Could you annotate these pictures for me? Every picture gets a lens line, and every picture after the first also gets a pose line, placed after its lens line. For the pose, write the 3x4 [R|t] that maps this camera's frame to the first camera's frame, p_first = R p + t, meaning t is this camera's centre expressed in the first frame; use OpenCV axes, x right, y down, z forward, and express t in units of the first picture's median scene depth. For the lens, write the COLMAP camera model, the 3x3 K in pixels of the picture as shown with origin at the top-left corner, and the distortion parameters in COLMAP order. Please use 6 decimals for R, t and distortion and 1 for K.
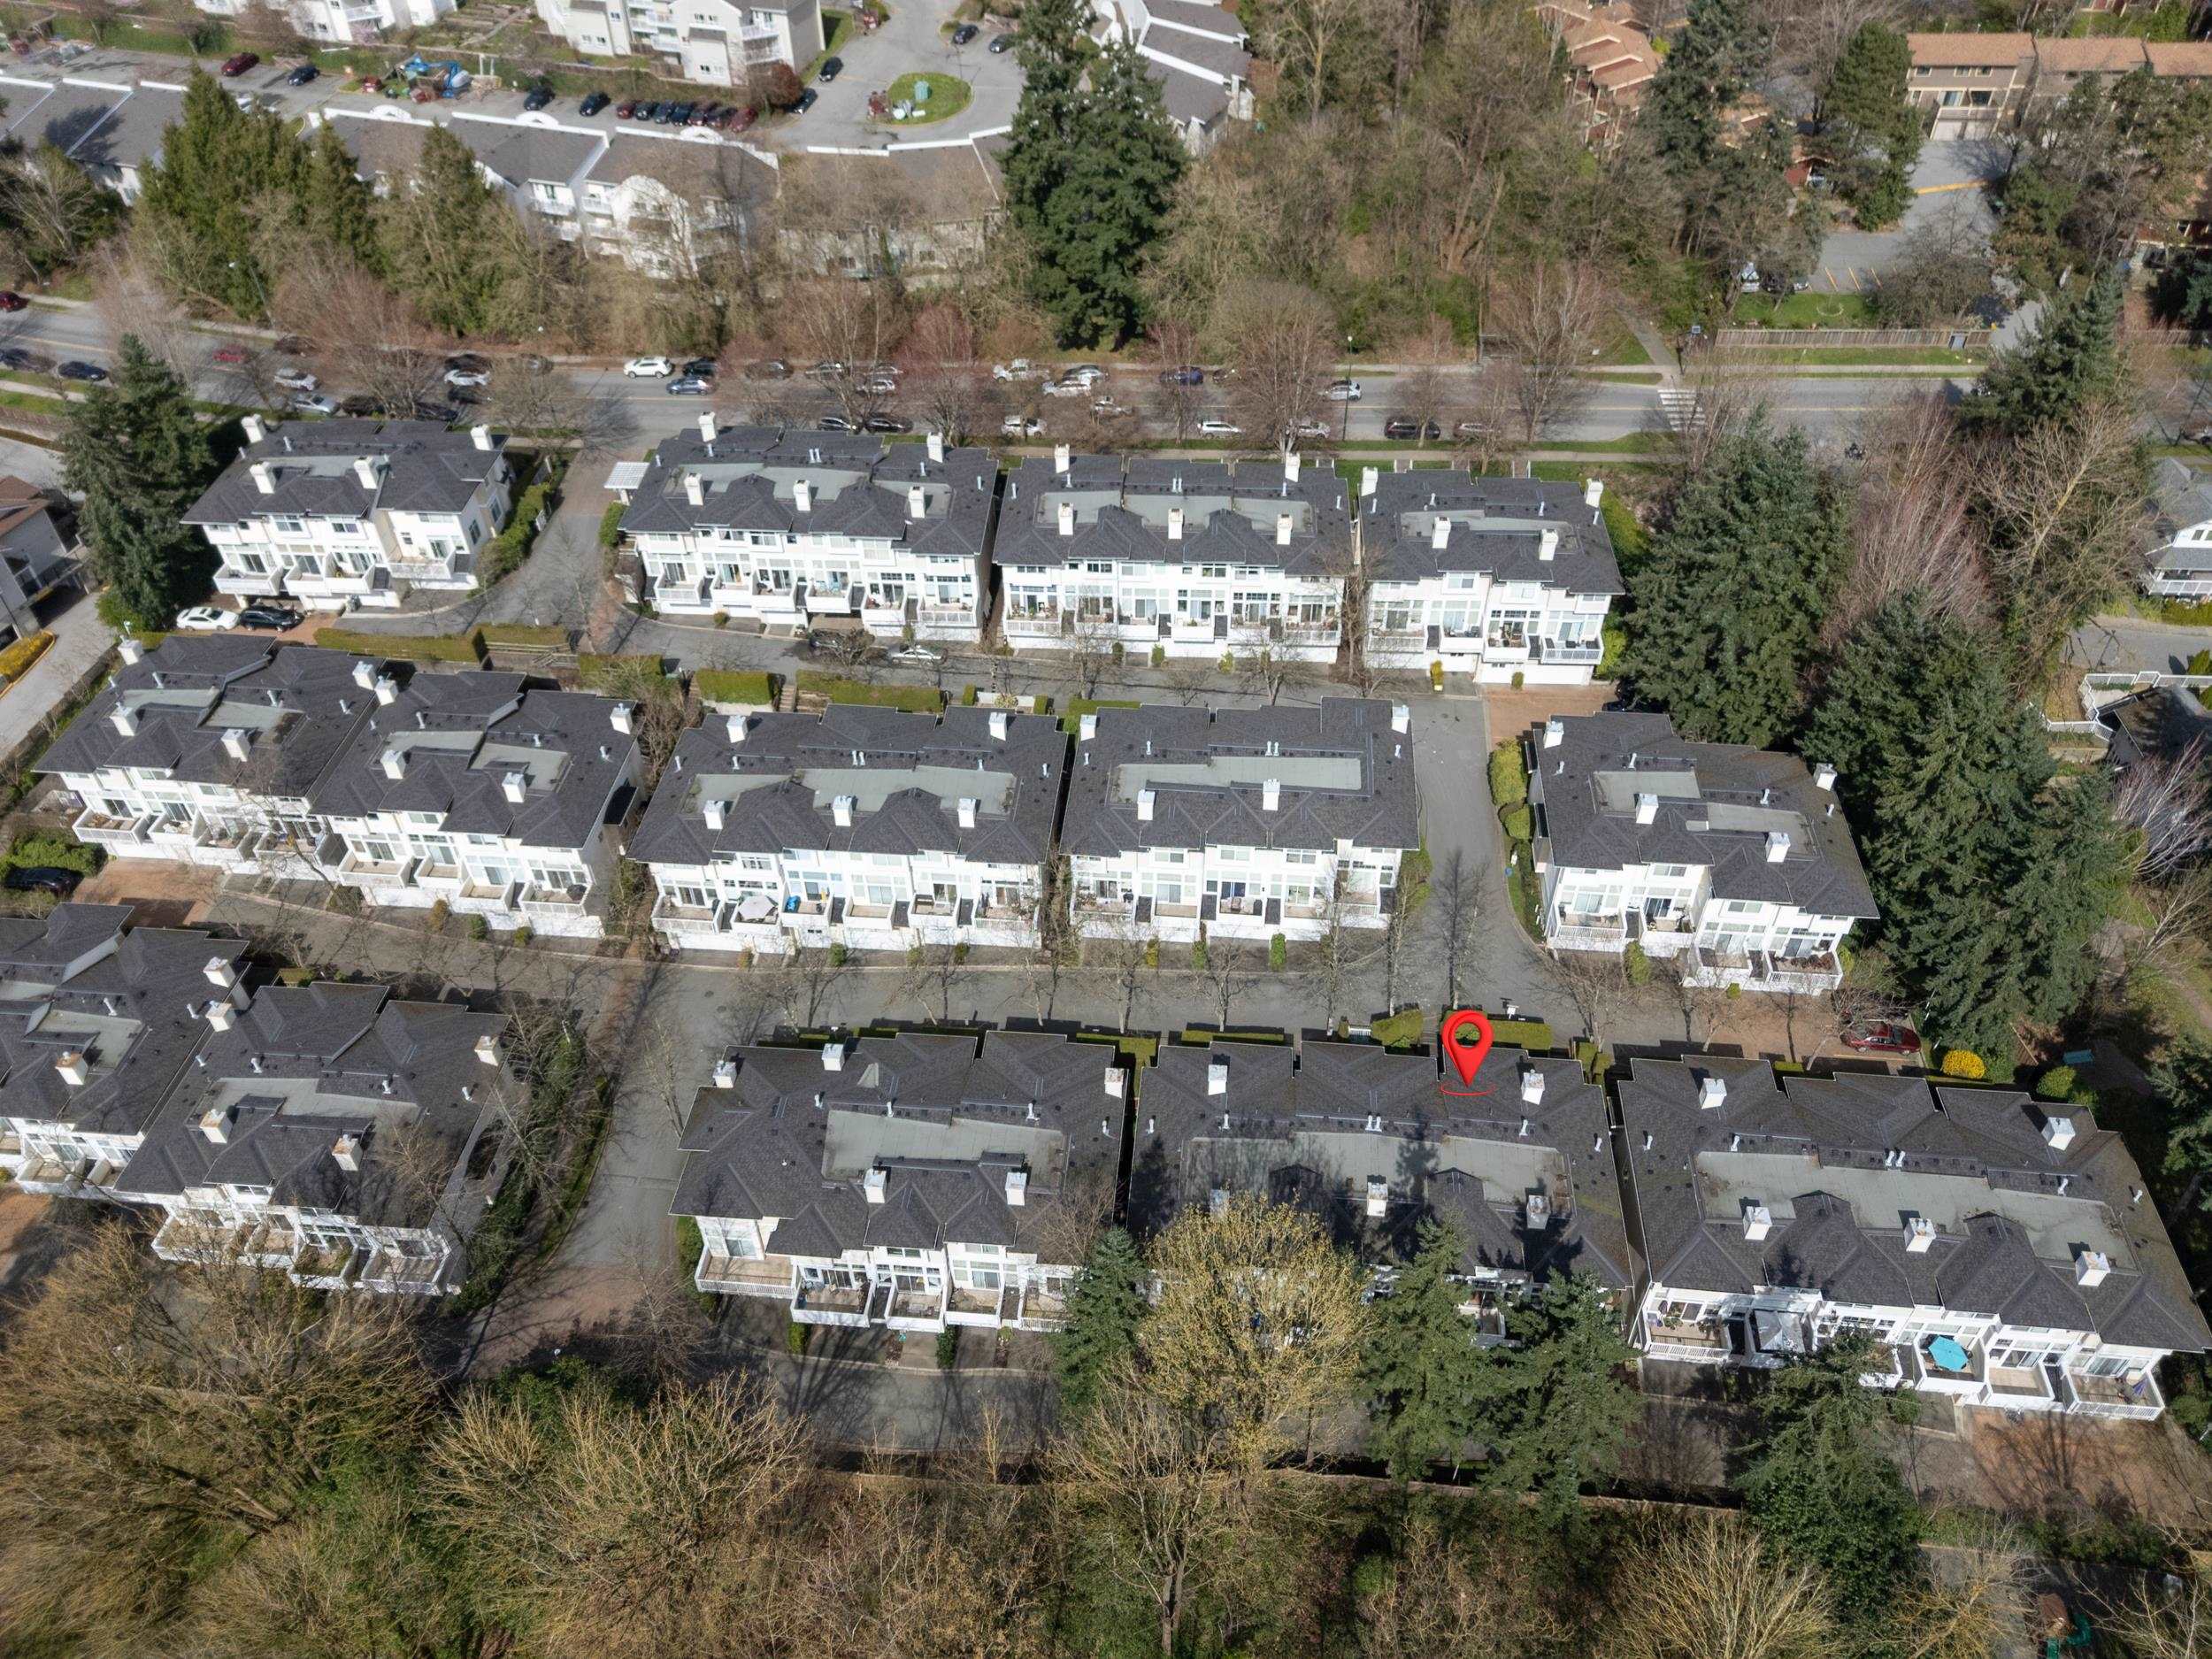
lens RADIAL K [[1577.7, 0, 1106.0], [0, 1577.7, 829.5], [0, 0, 1]] dist [0.058290, -0.047196]
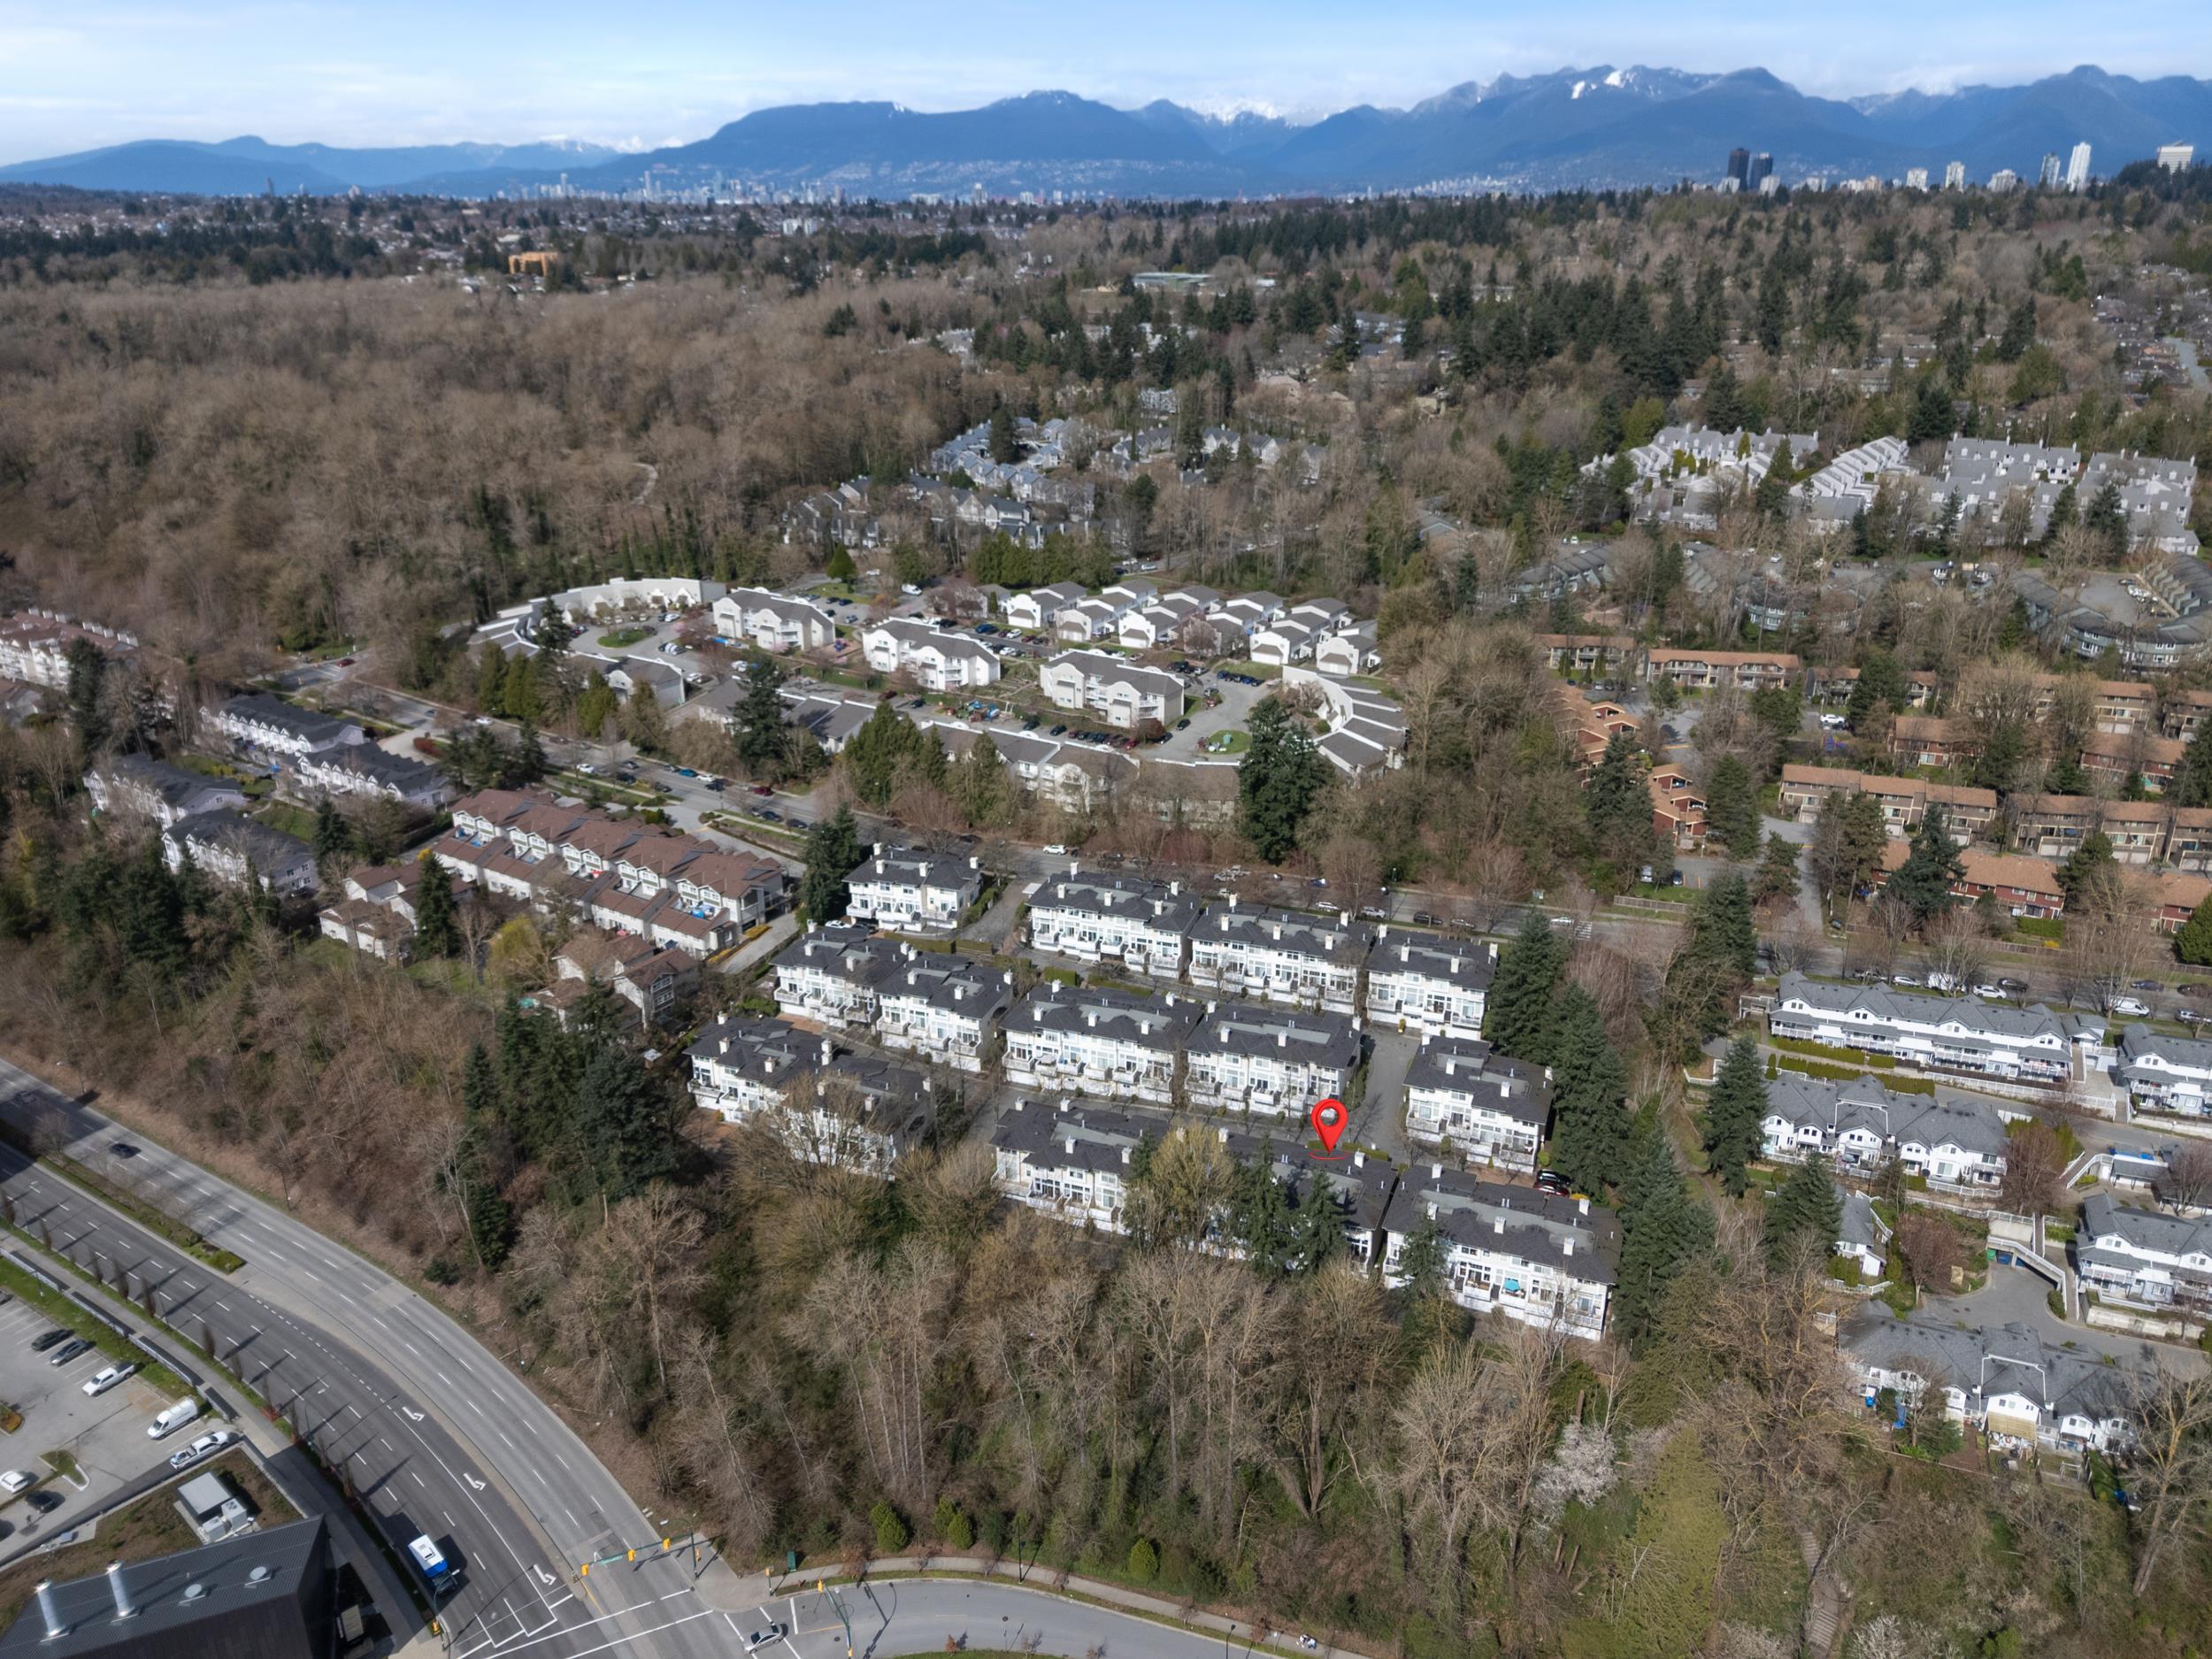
lens RADIAL K [[1577.7, 0, 1106.0], [0, 1577.7, 829.5], [0, 0, 1]] dist [0.058290, -0.047196]
pose [[0.961557, 0.108230, -0.252377, 0.329567], [-0.193593, 0.918987, -0.343488, 0.430616], [0.194756, 0.379142, 0.904611, -0.957716]]
